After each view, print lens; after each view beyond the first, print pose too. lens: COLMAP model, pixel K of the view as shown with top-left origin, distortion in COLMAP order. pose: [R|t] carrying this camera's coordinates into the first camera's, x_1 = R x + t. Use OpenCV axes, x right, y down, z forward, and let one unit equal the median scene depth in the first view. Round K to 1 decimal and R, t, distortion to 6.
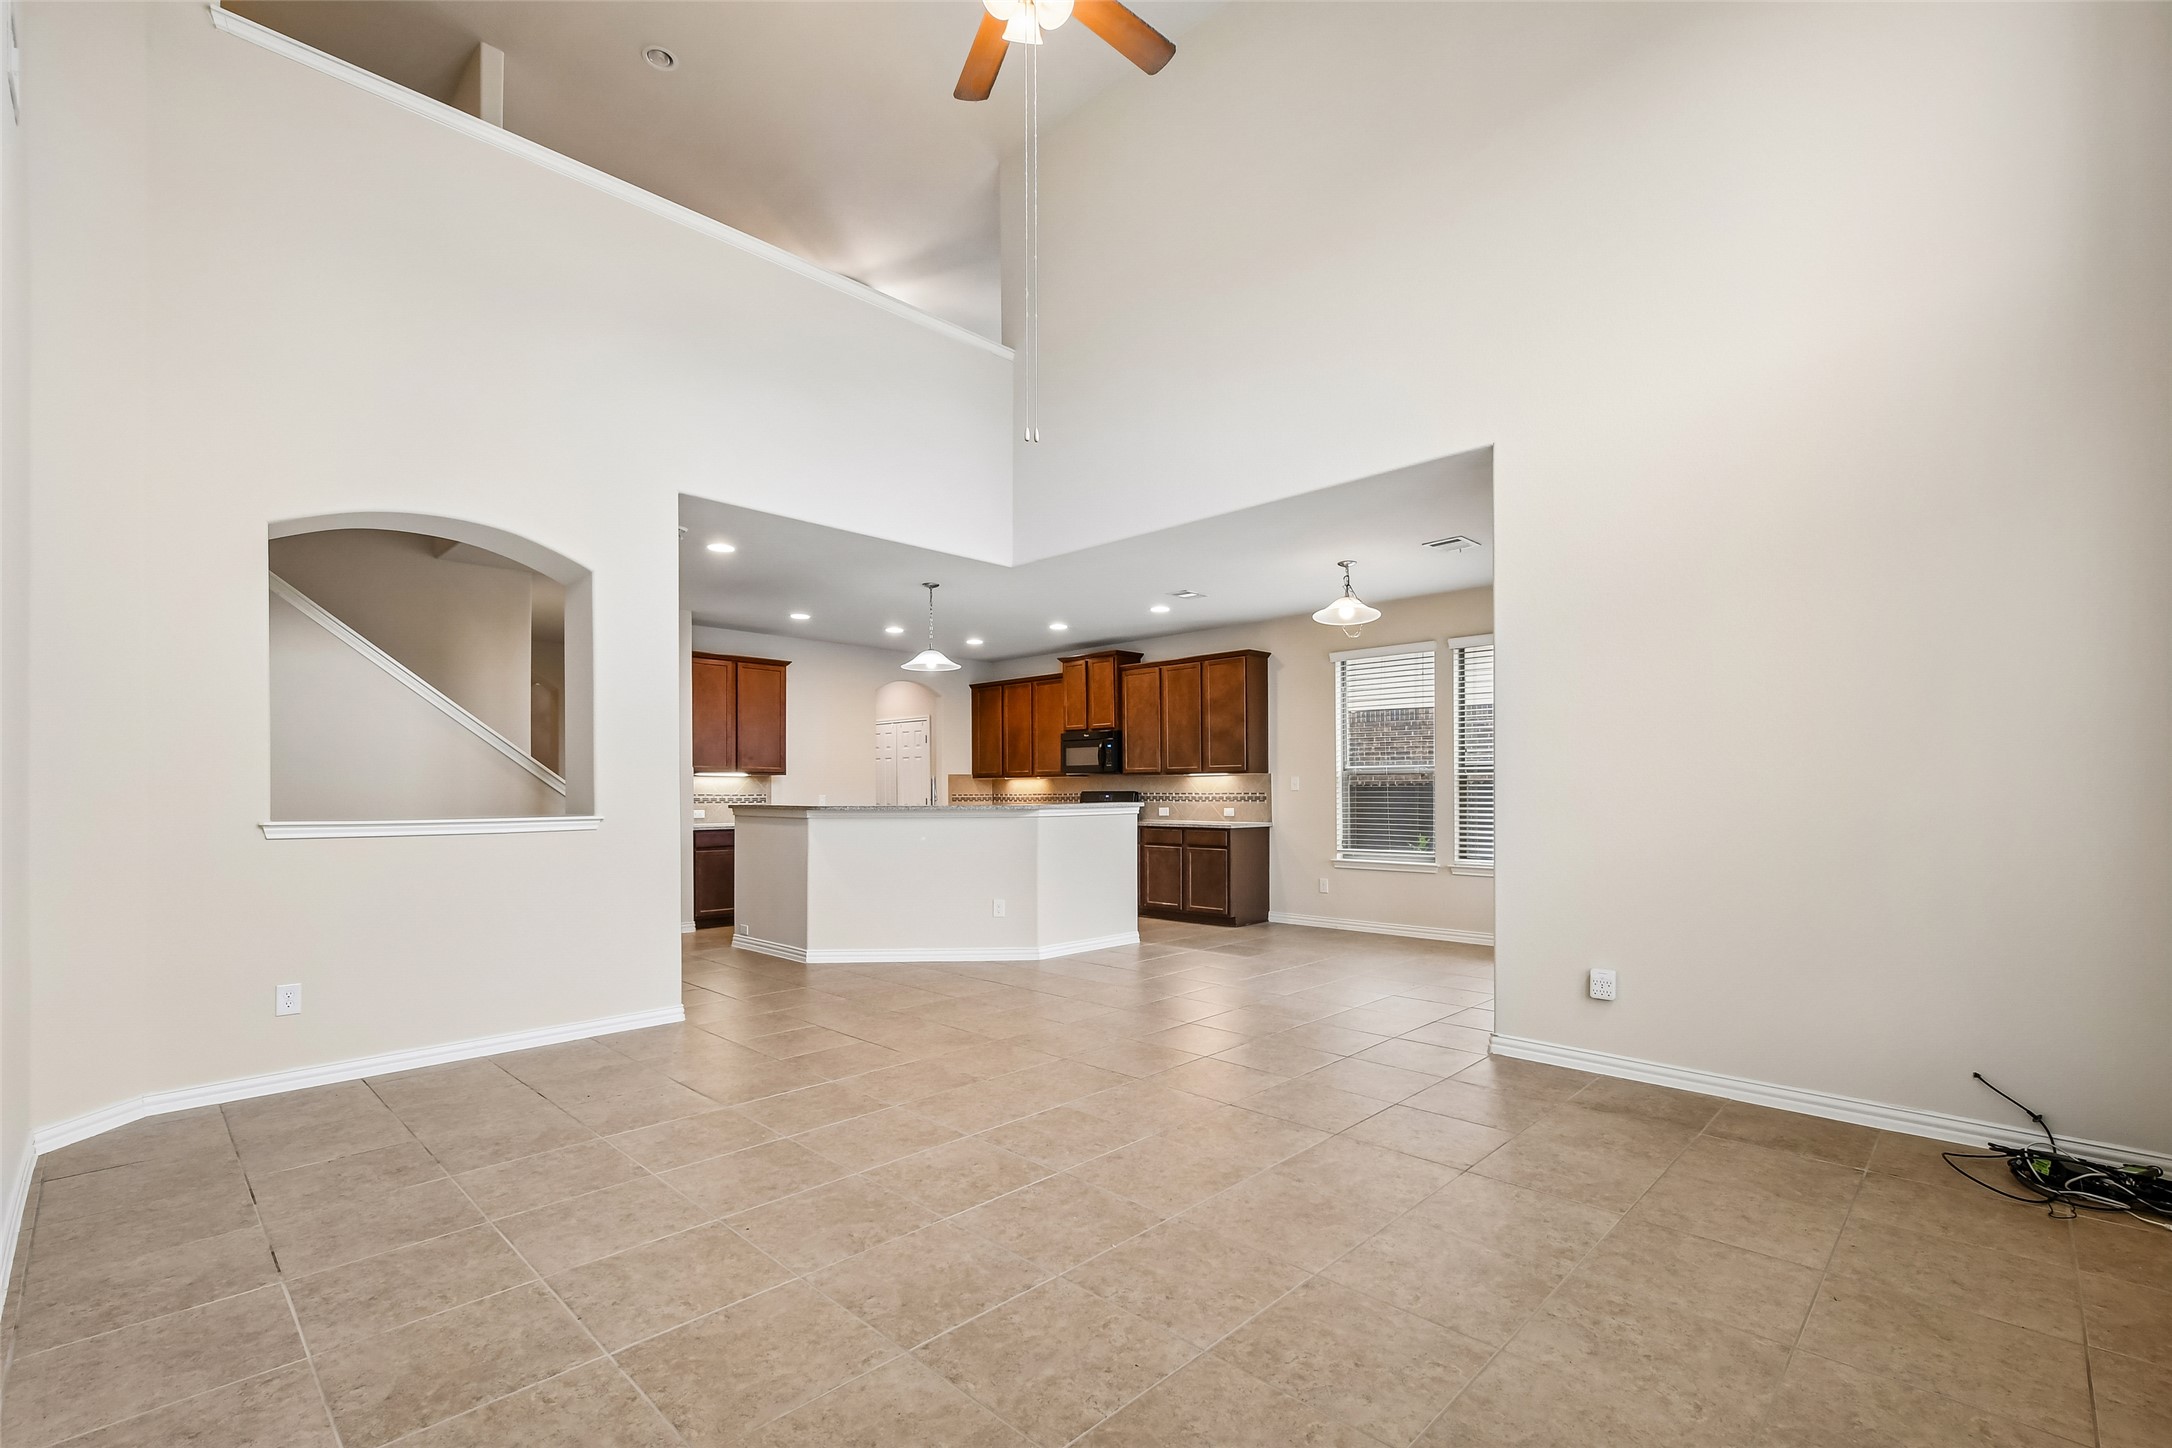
lens RADIAL K [[960.8, 0, 1075.2], [0, 960.8, 777.3], [0, 0, 1]] dist [0.000910, -0.000416]
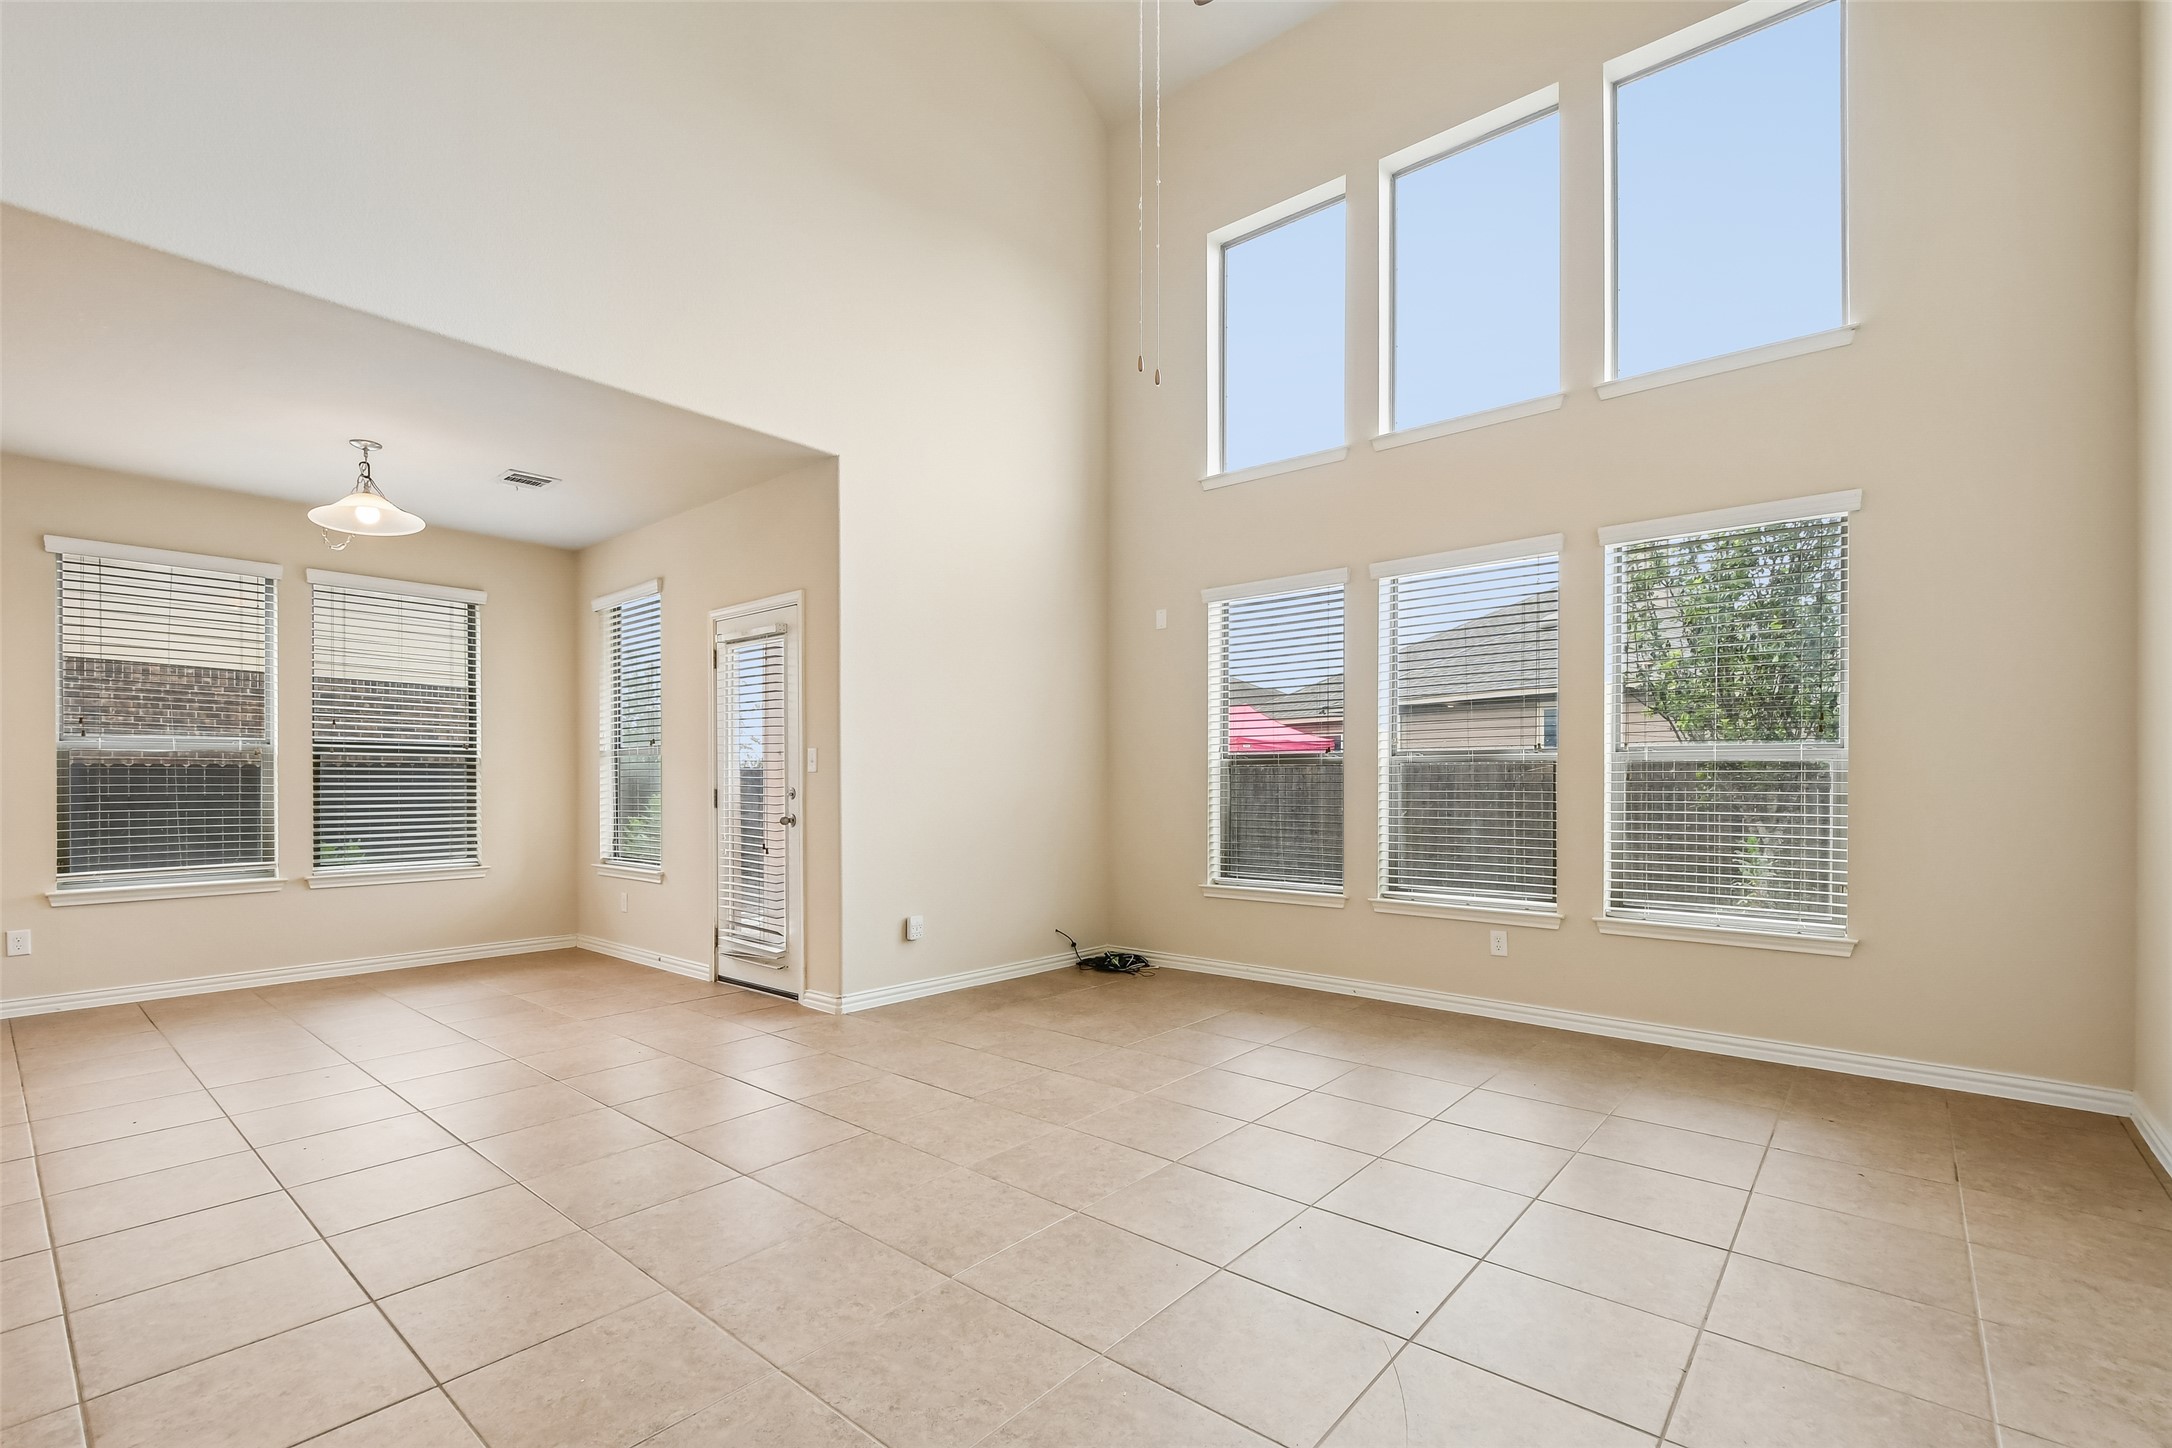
lens RADIAL K [[960.8, 0, 1075.2], [0, 960.8, 777.3], [0, 0, 1]] dist [0.000910, -0.000416]
pose [[-0.086982, 0.007807, 0.996179, -0.752655], [-0.016029, 0.999829, -0.009236, 0.024532], [-0.996081, -0.016771, -0.086842, 0.919906]]
